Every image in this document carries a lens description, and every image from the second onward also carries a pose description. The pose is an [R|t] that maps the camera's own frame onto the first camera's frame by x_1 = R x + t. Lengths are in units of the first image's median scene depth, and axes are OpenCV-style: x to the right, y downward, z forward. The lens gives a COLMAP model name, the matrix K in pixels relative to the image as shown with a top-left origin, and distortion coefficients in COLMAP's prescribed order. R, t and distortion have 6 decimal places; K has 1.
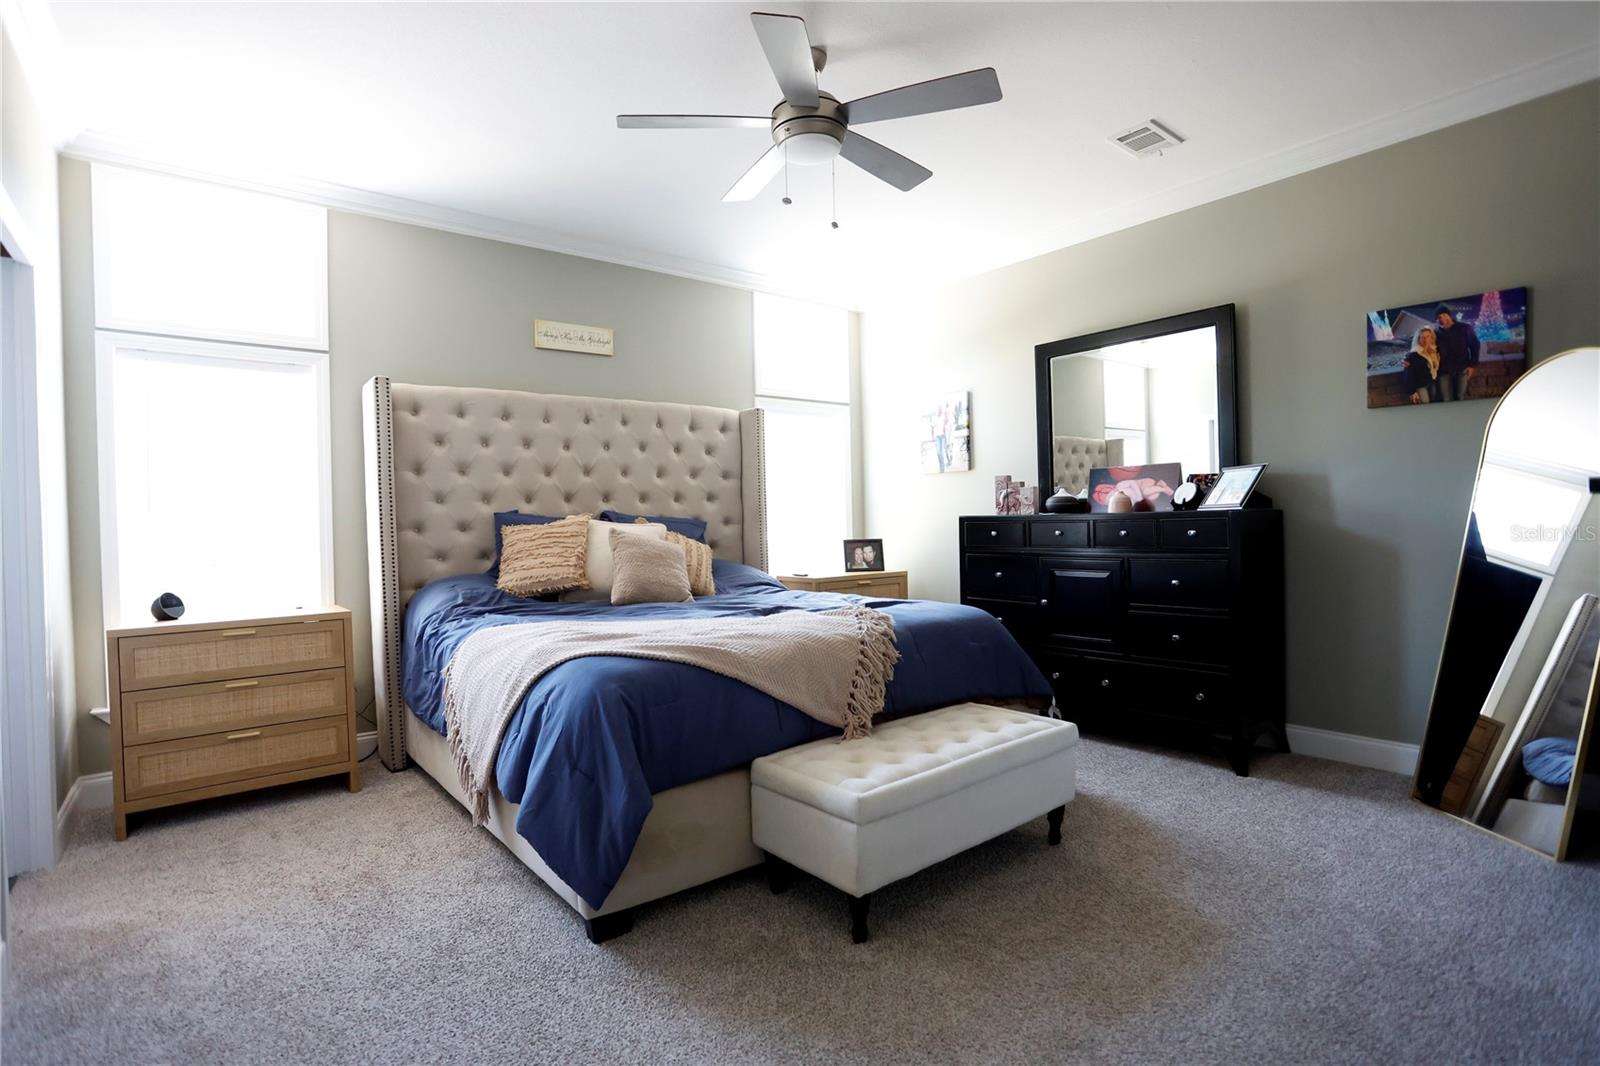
lens RADIAL K [[787.7, 0, 800.0], [0, 787.7, 533.0], [0, 0, 1]] dist [-0.065775, 0.028751]
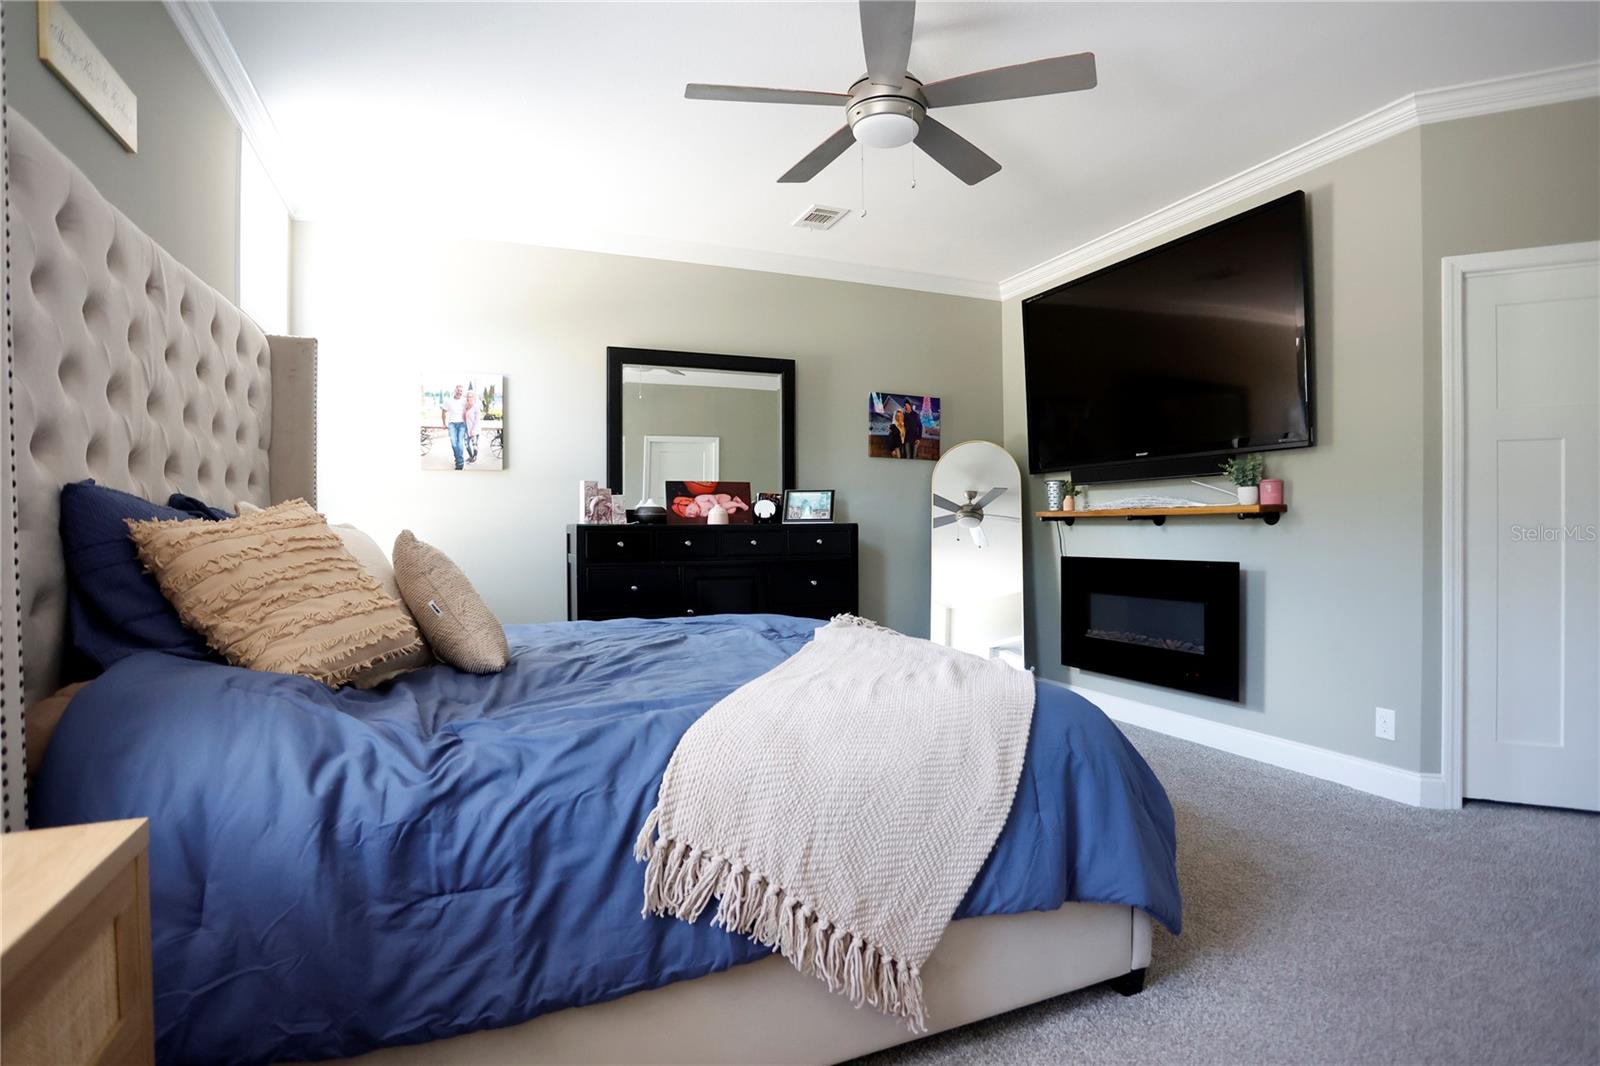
lens RADIAL K [[787.7, 0, 800.0], [0, 787.7, 533.0], [0, 0, 1]] dist [-0.065775, 0.028751]
pose [[0.292964, 0.014579, 0.956012, -0.718607], [0.012349, 0.999743, -0.019030, 0.010235], [-0.956044, 0.017381, 0.292708, 0.672564]]
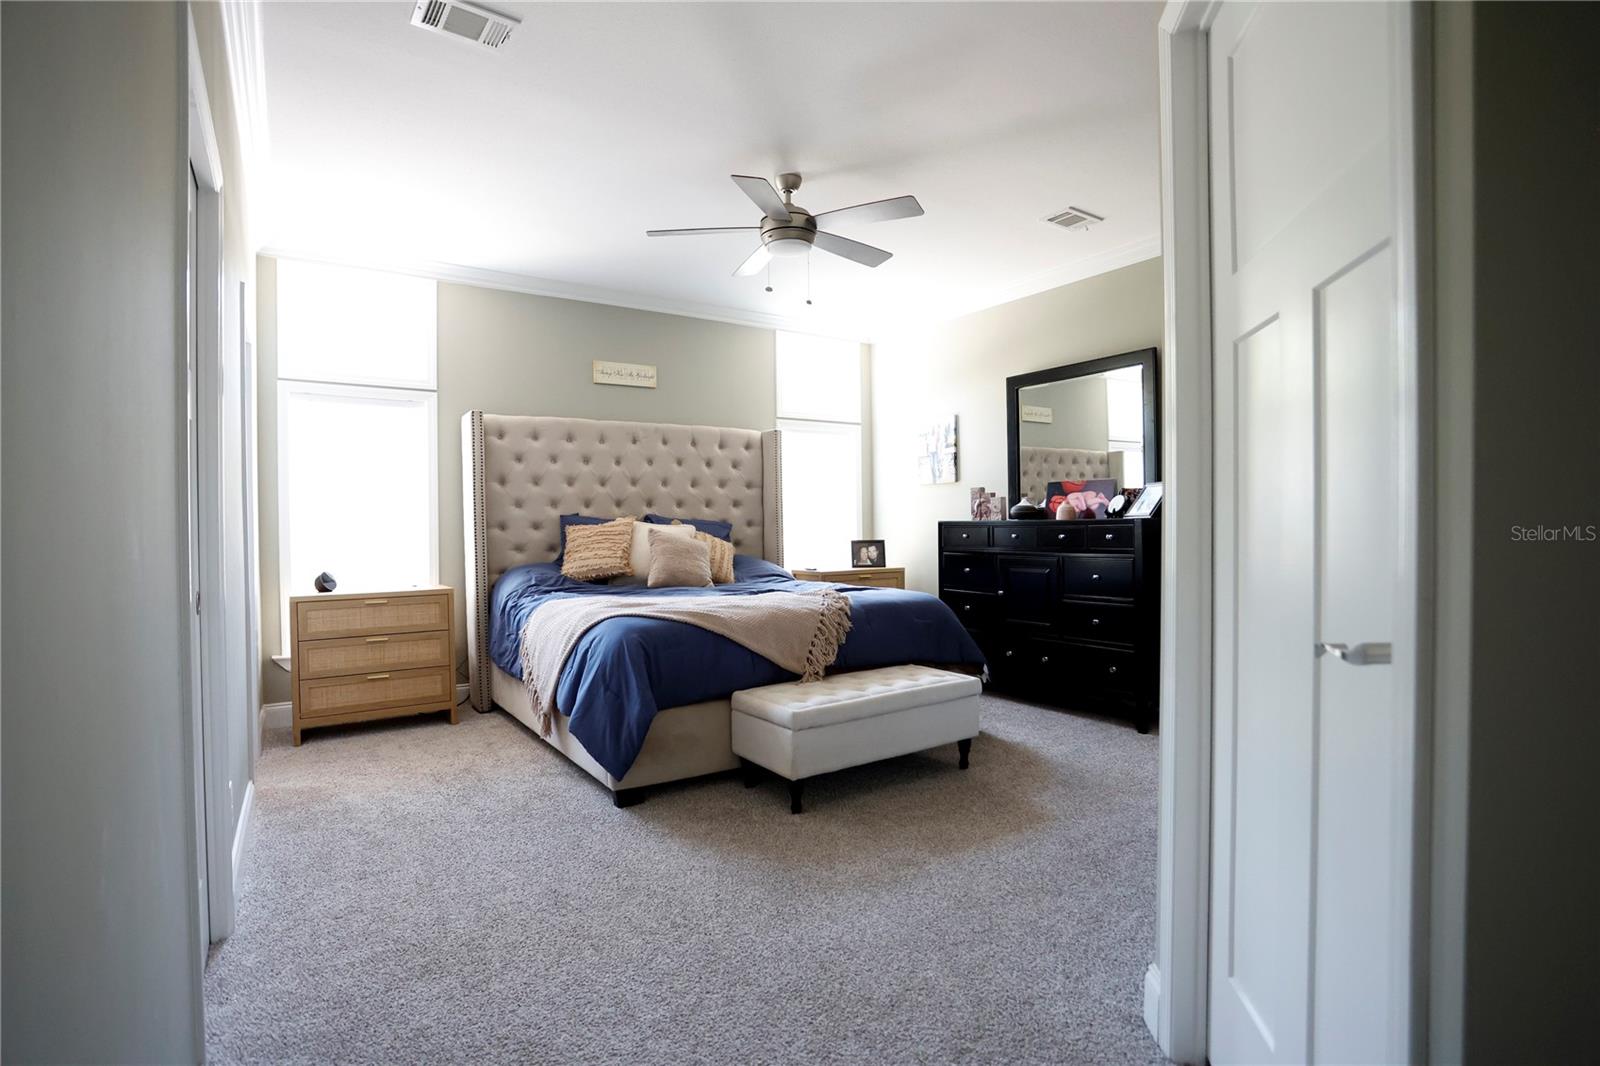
lens RADIAL K [[787.7, 0, 800.0], [0, 787.7, 533.0], [0, 0, 1]] dist [-0.065775, 0.028751]
pose [[0.996594, 0.010453, -0.081797, 0.118832], [-0.010665, 0.999941, -0.002150, 0.001875], [0.081769, 0.003015, 0.996647, -0.278201]]
